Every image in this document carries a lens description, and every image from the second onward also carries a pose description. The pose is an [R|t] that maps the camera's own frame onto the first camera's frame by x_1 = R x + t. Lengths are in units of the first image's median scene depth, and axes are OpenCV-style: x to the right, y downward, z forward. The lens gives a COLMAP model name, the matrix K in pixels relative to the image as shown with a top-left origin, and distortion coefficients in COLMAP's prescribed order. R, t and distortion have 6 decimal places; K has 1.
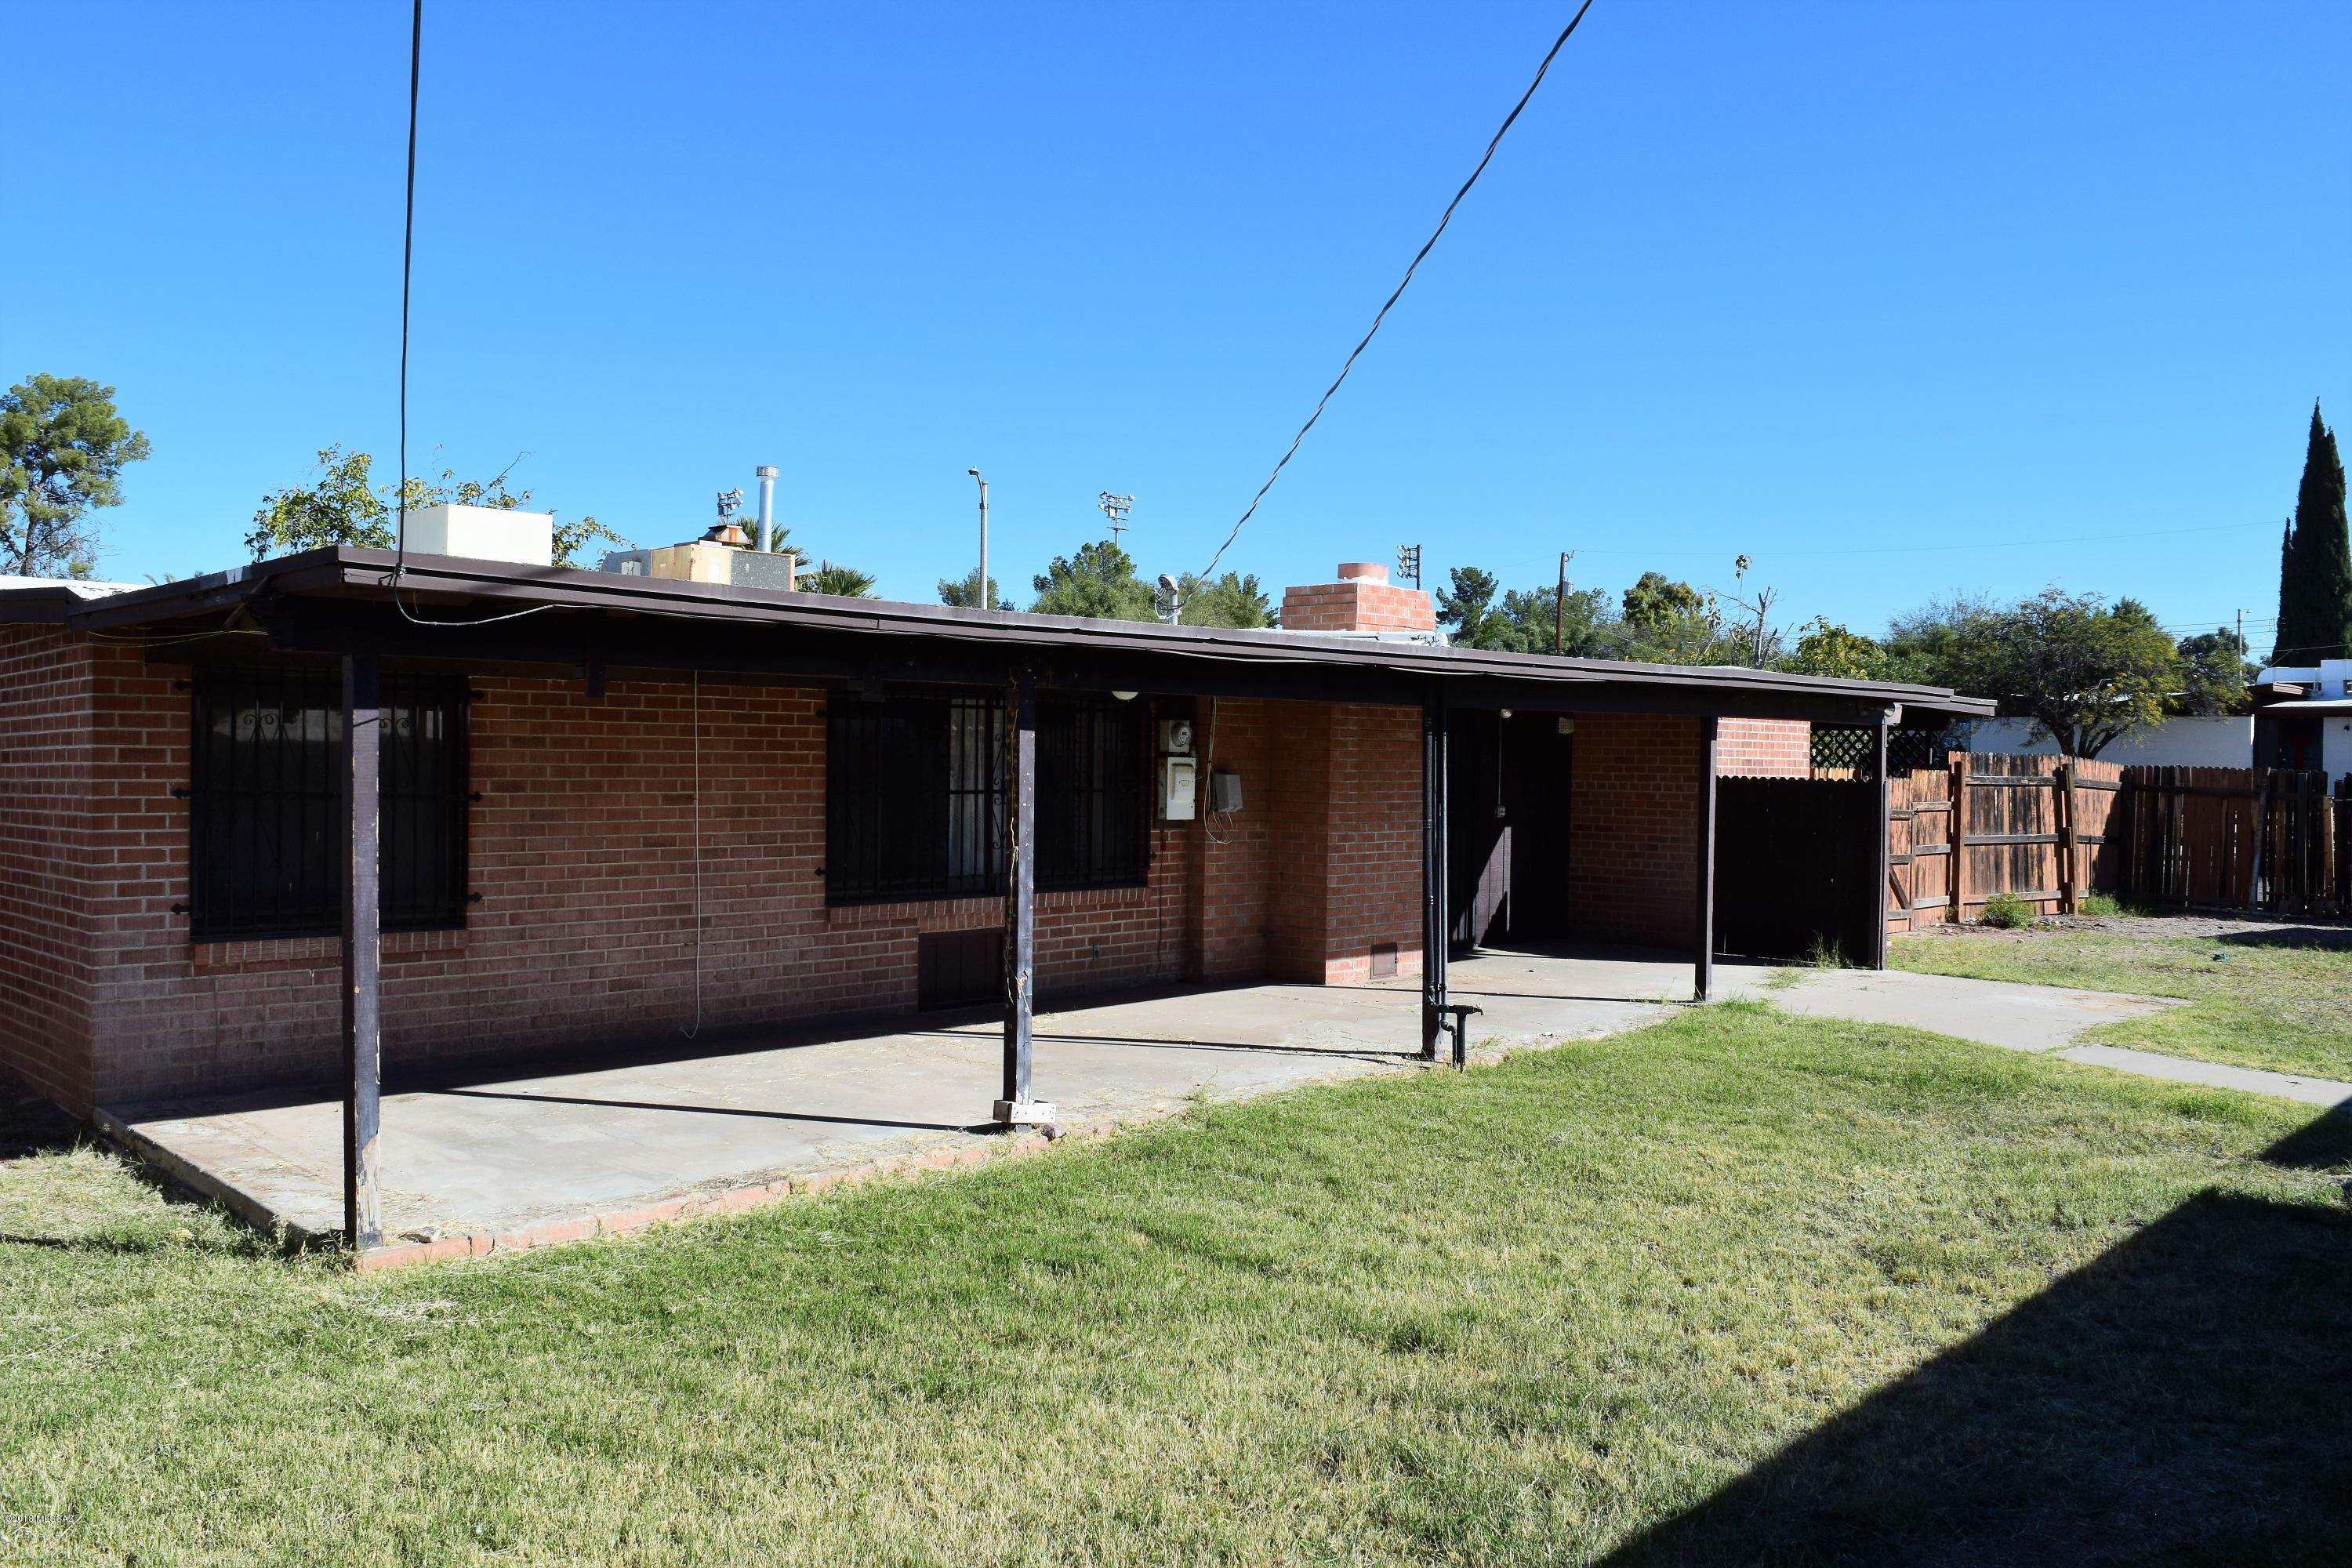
lens RADIAL K [[1841.6, 0, 1186.9], [0, 1841.6, 758.4], [0, 0, 1]] dist [-0.094185, 0.018548]
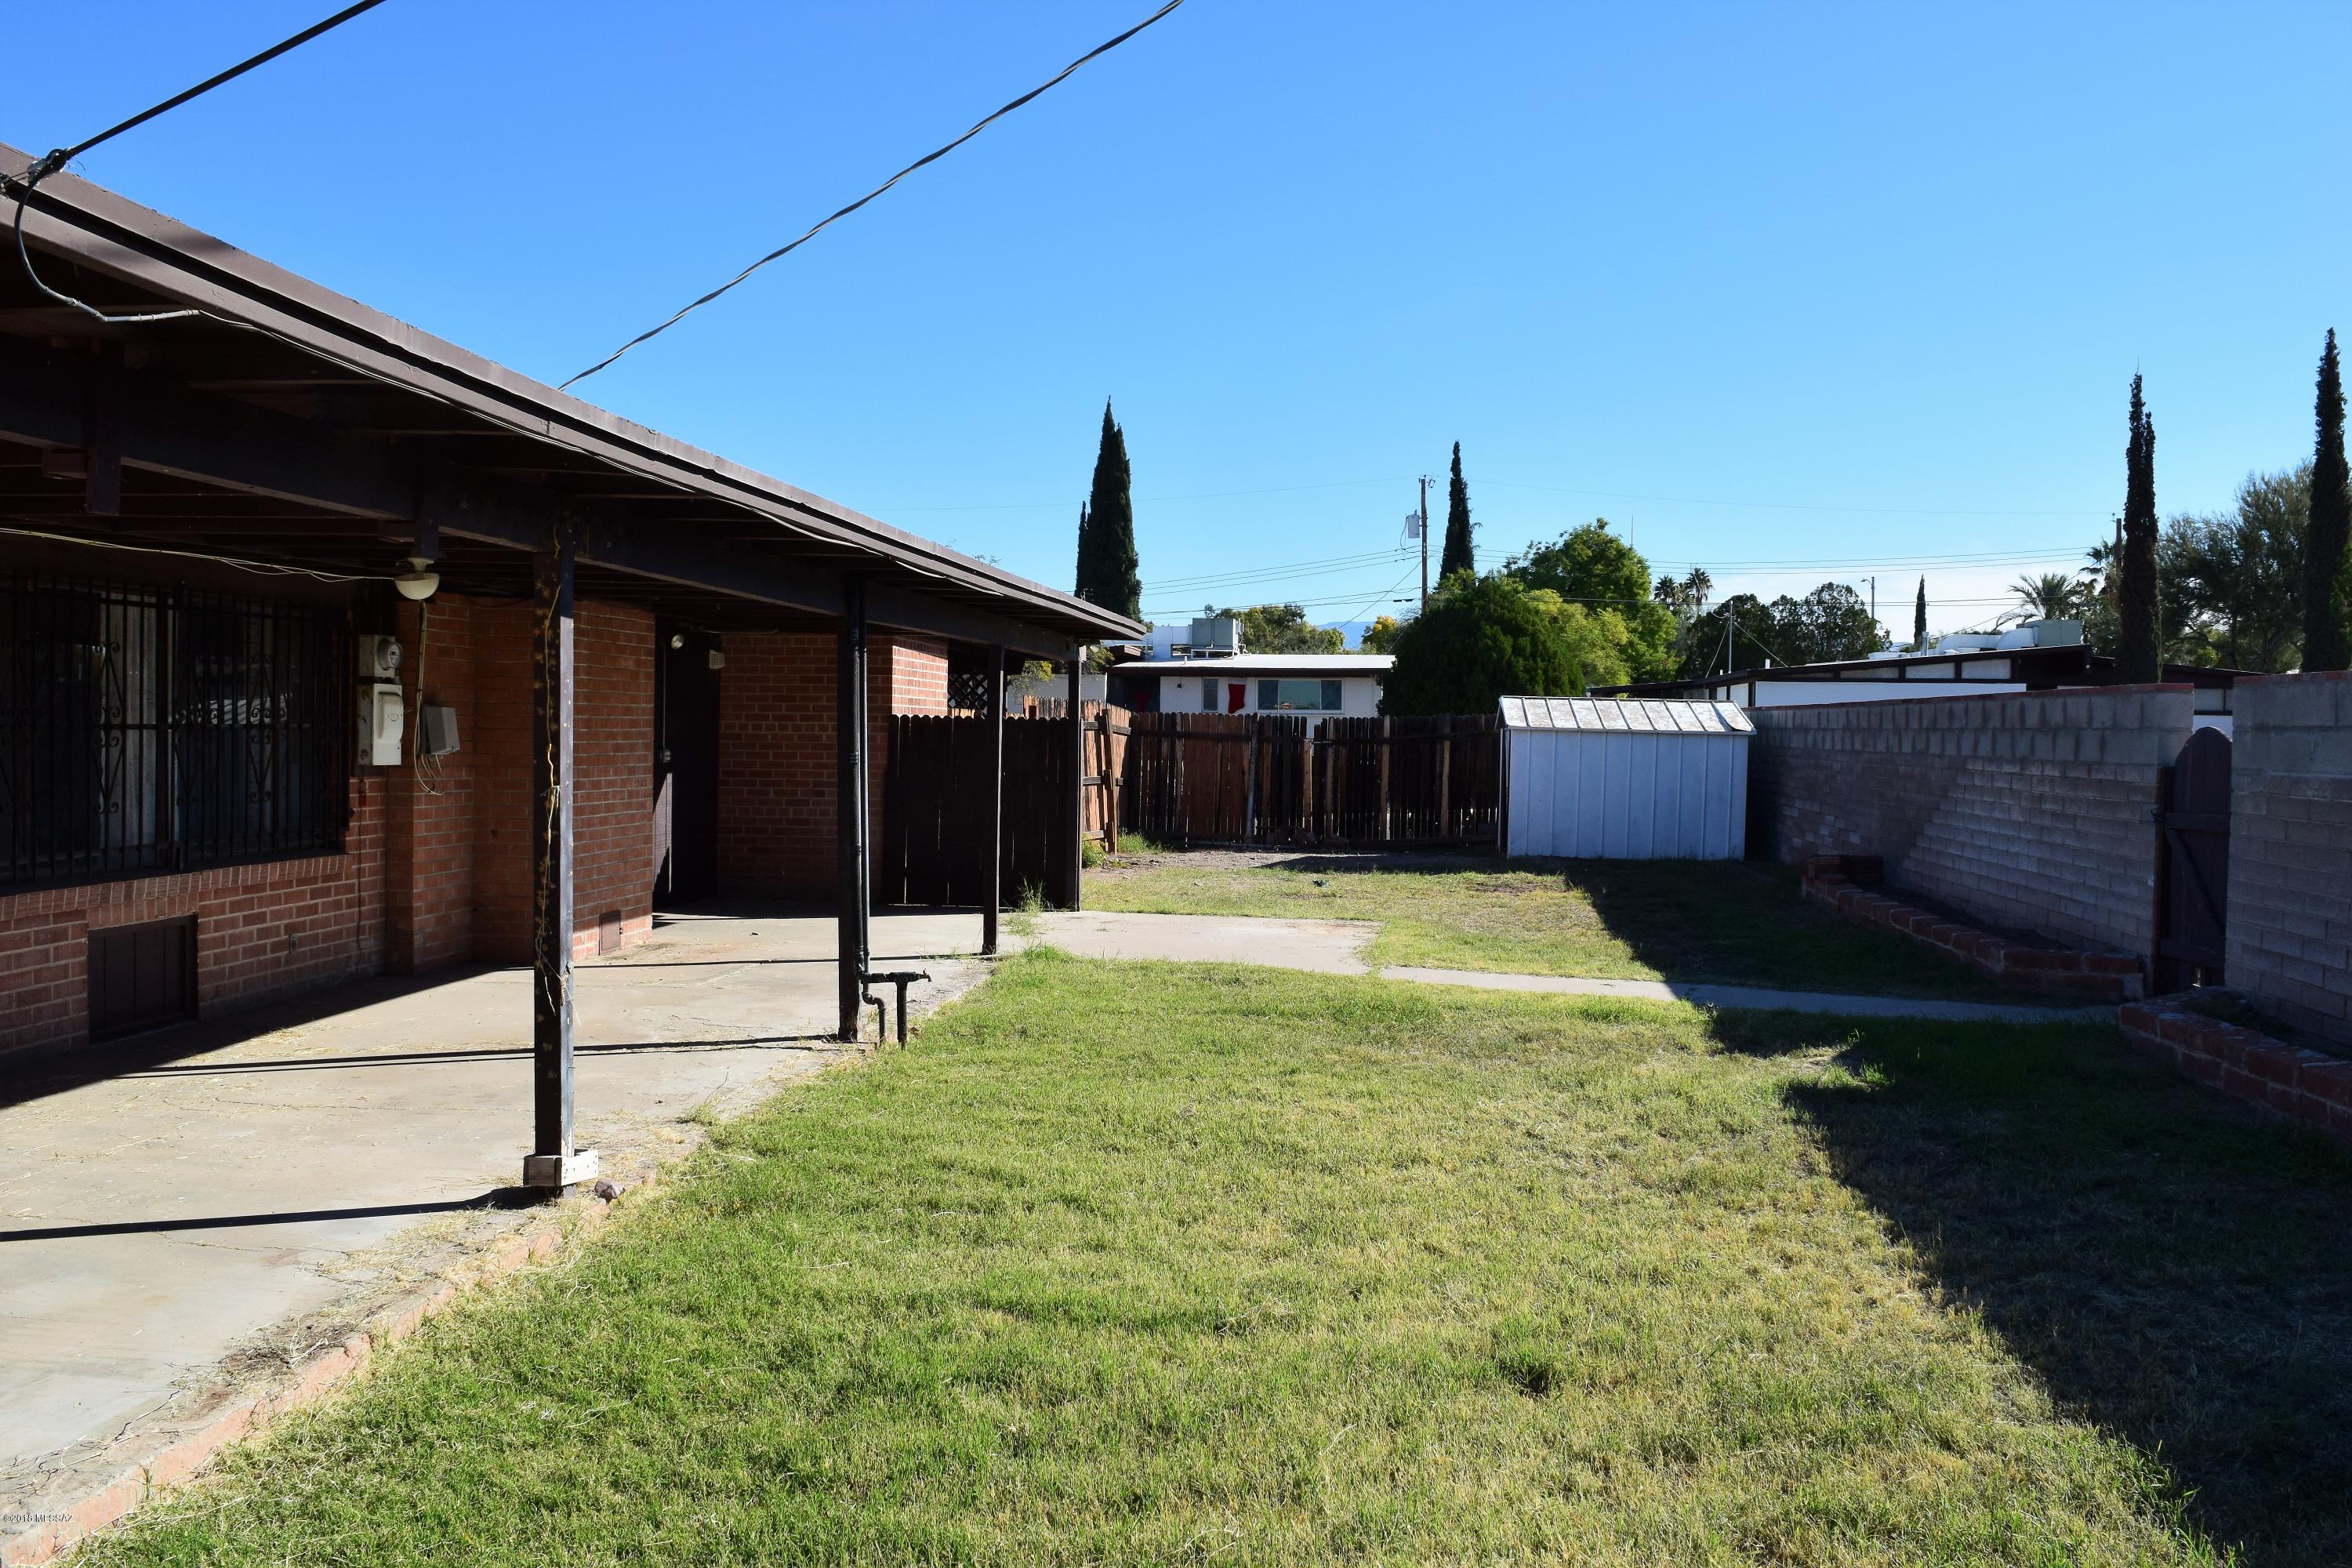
lens RADIAL K [[1841.6, 0, 1186.9], [0, 1841.6, 758.4], [0, 0, 1]] dist [-0.094185, 0.018548]
pose [[0.794709, -0.012439, 0.606864, -0.198084], [-0.000470, 0.999777, 0.021109, 0.014445], [-0.606991, -0.017060, 0.794526, 0.195923]]
